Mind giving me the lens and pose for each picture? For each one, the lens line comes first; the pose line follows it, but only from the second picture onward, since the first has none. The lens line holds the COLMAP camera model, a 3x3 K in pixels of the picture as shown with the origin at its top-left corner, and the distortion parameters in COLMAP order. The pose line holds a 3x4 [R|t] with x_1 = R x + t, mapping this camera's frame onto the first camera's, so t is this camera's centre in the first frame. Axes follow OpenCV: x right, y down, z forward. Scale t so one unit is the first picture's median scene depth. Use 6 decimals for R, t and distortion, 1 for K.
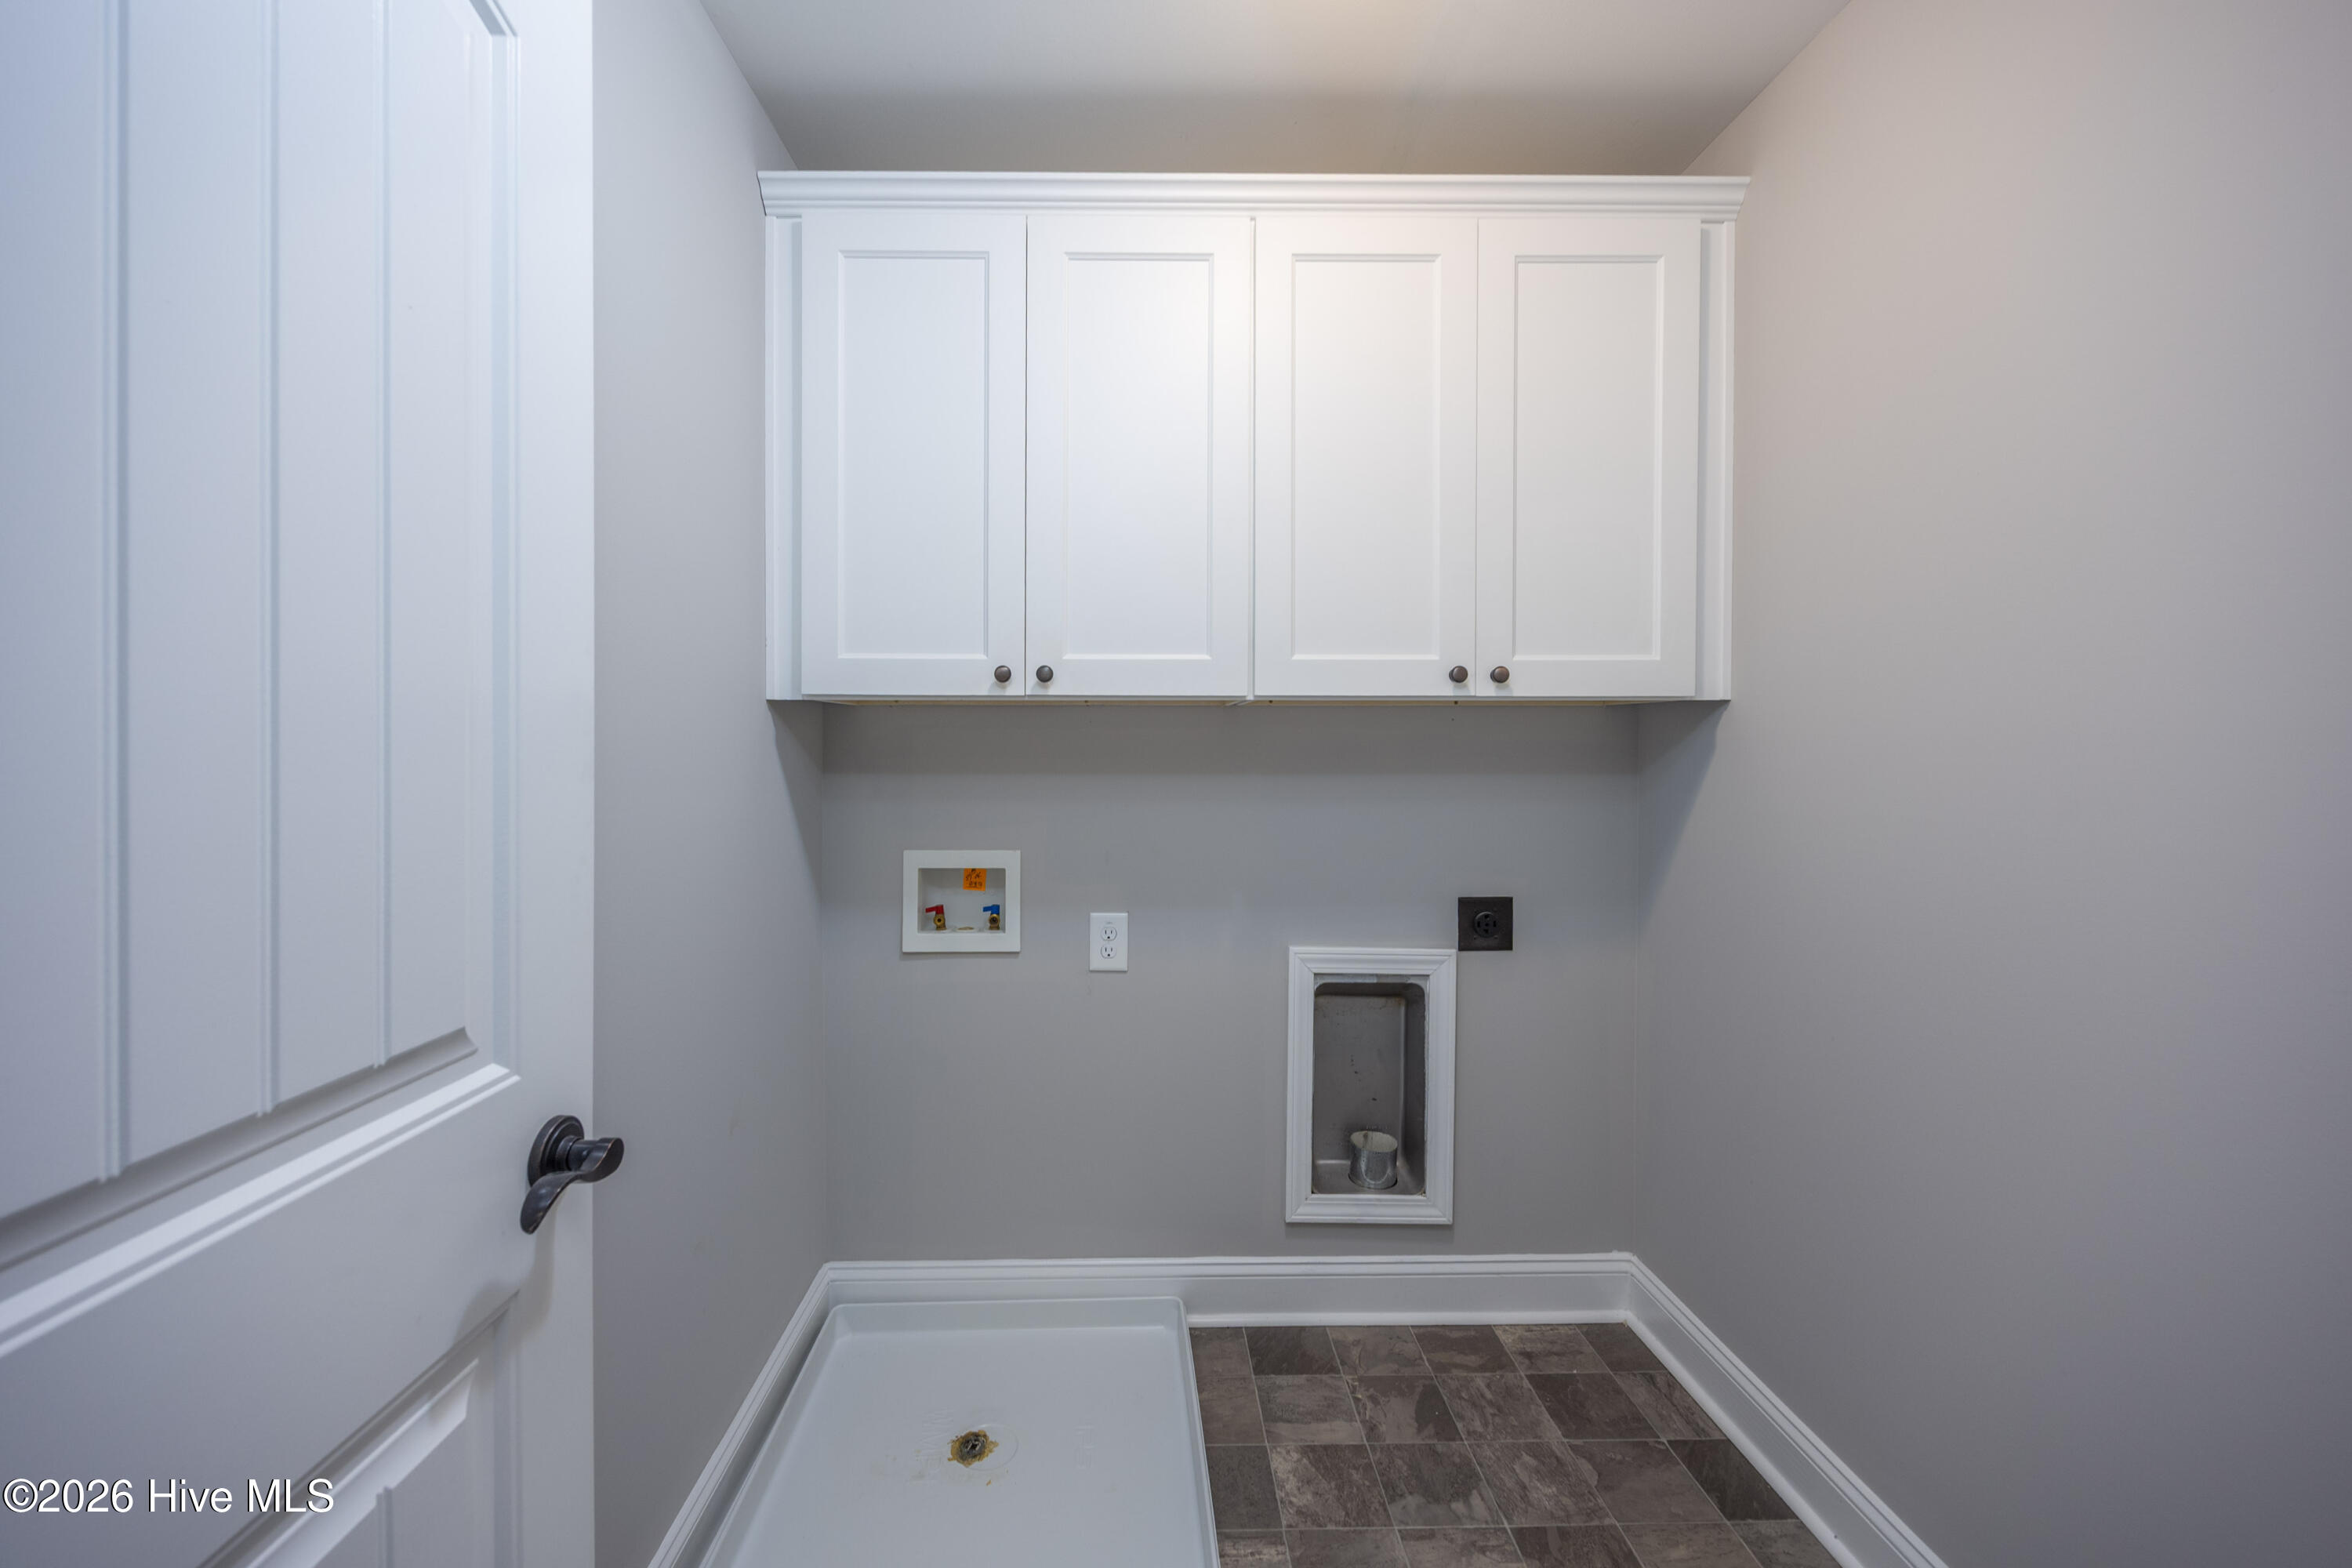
lens RADIAL K [[905.7, 0, 1176.0], [0, 905.7, 784.0], [0, 0, 1]] dist [0.000925, 0.000051]
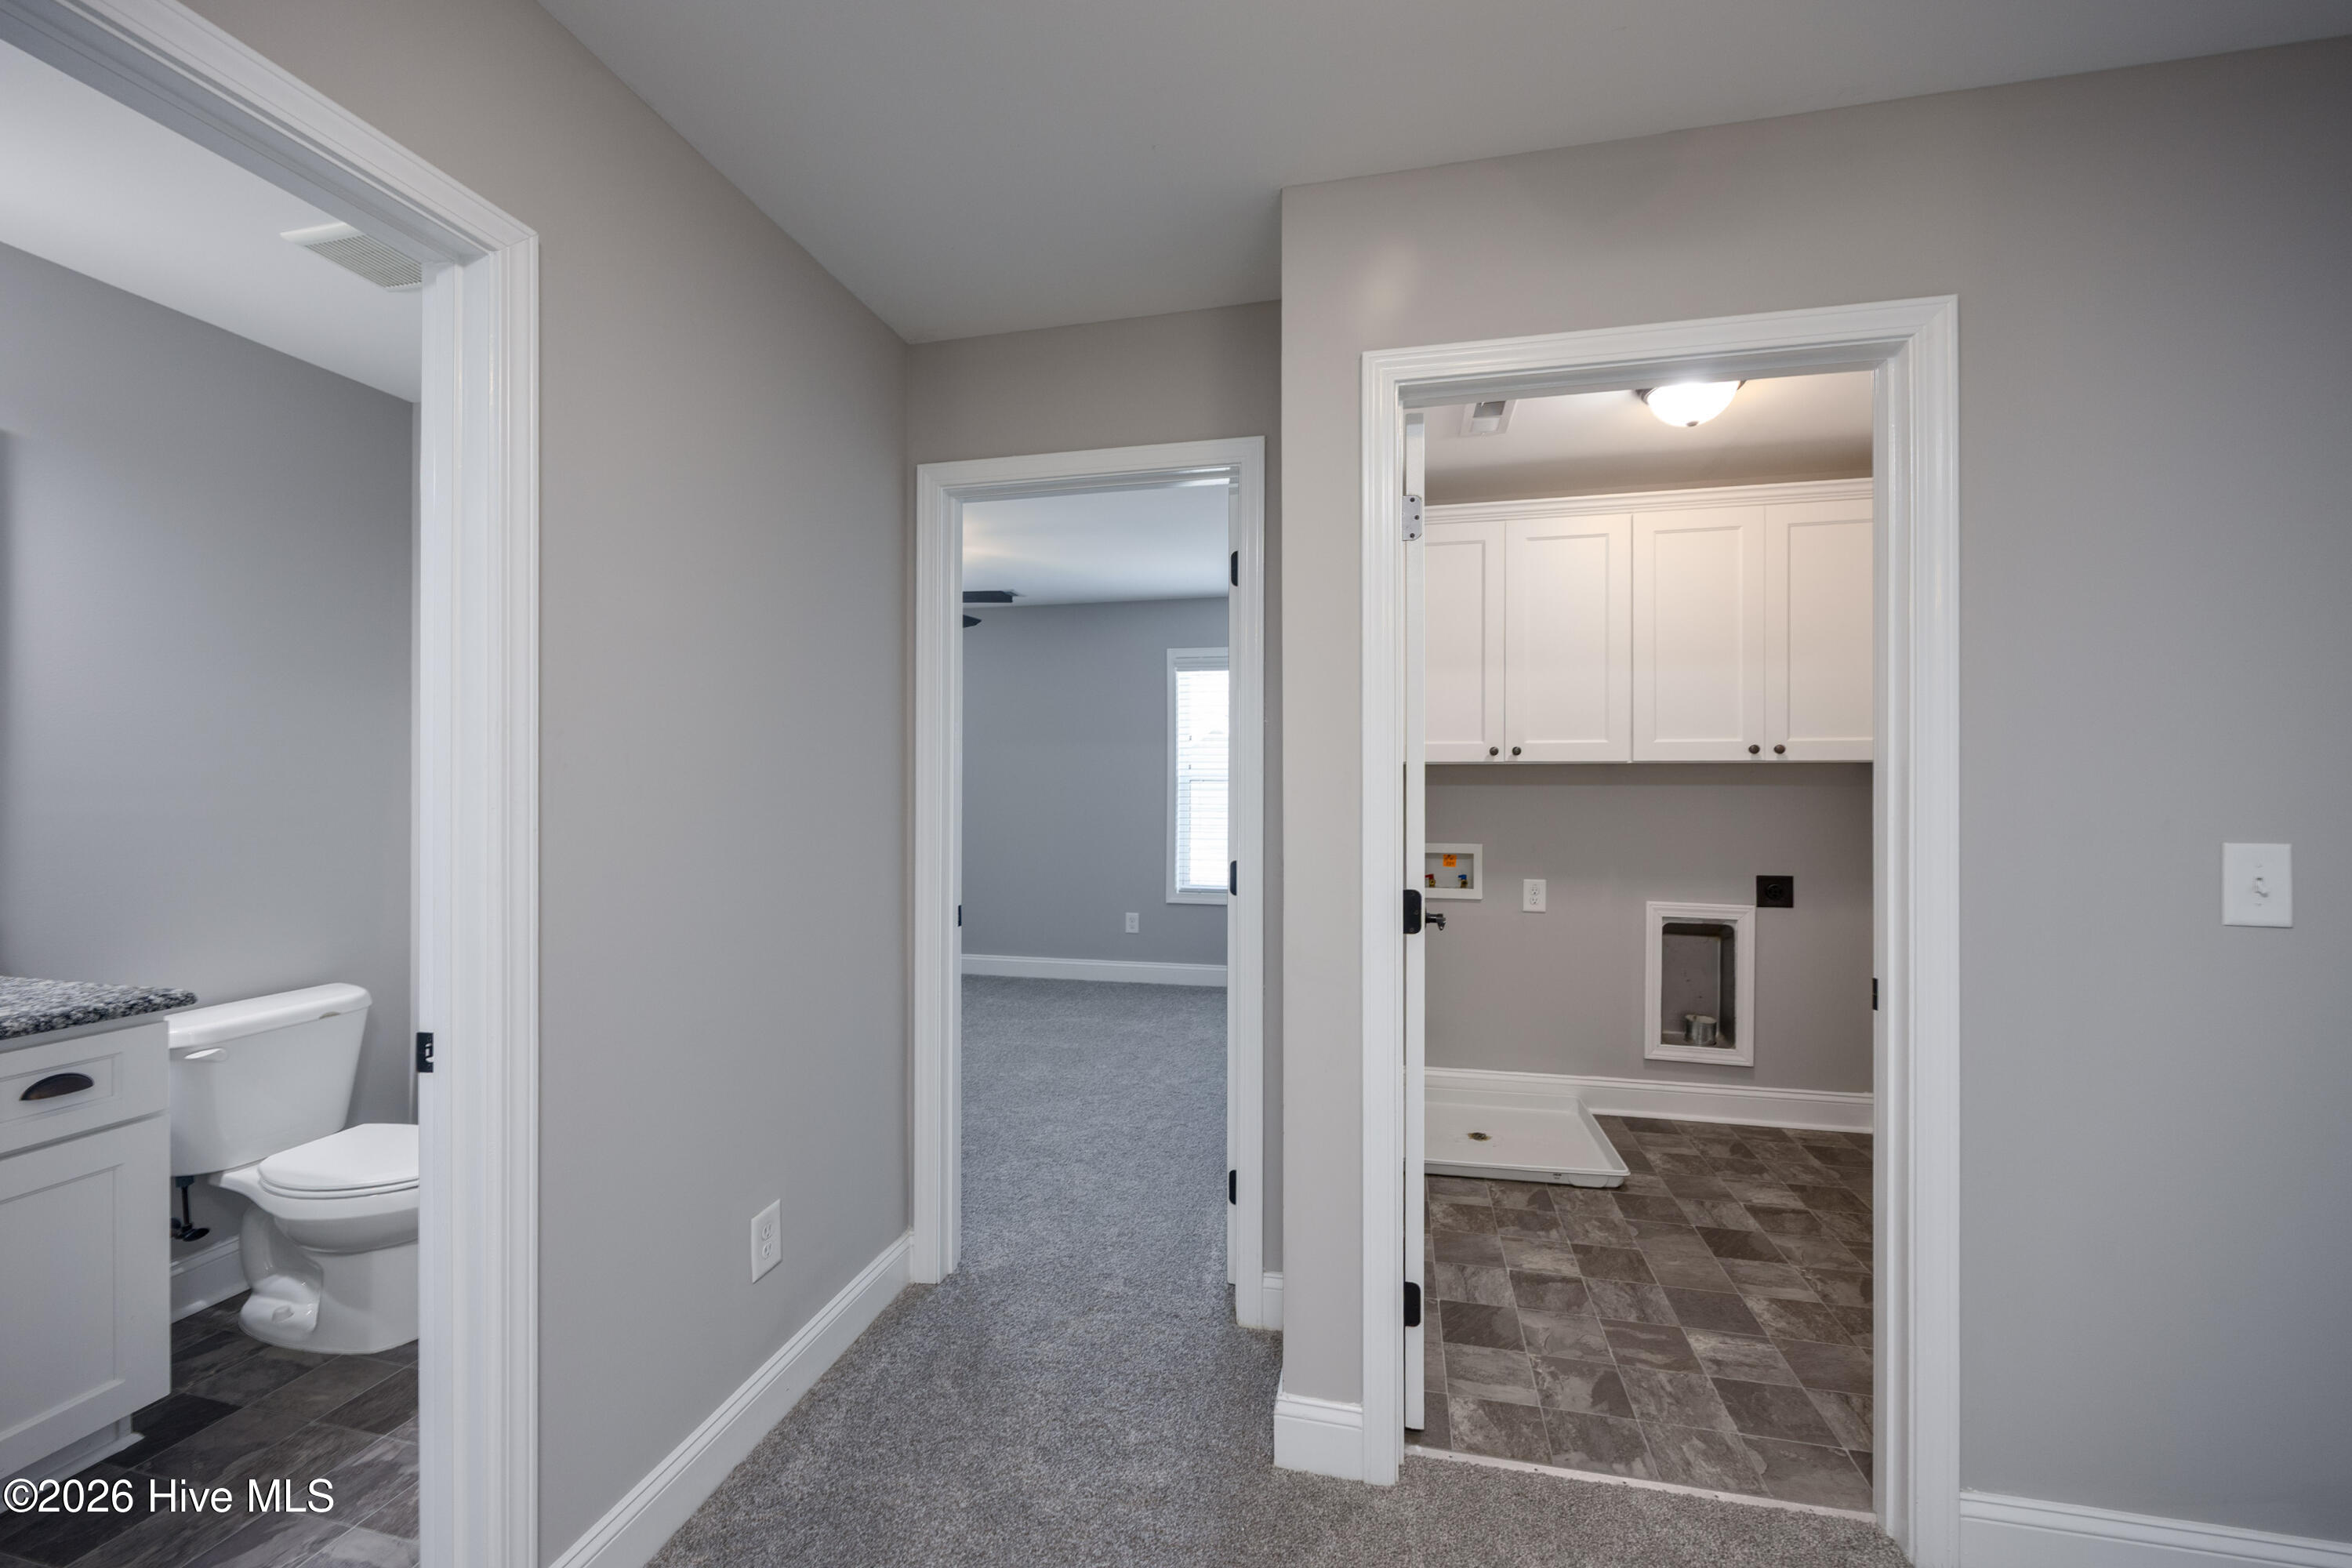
lens RADIAL K [[901.2, 0, 1171.3], [0, 901.2, 796.9], [0, 0, 1]] dist [0.000906, 0.000077]
pose [[0.958712, 0.004107, -0.284349, -0.265730], [-0.012667, 0.999520, -0.028271, 0.038894], [0.284096, 0.030705, 0.958304, -0.955453]]
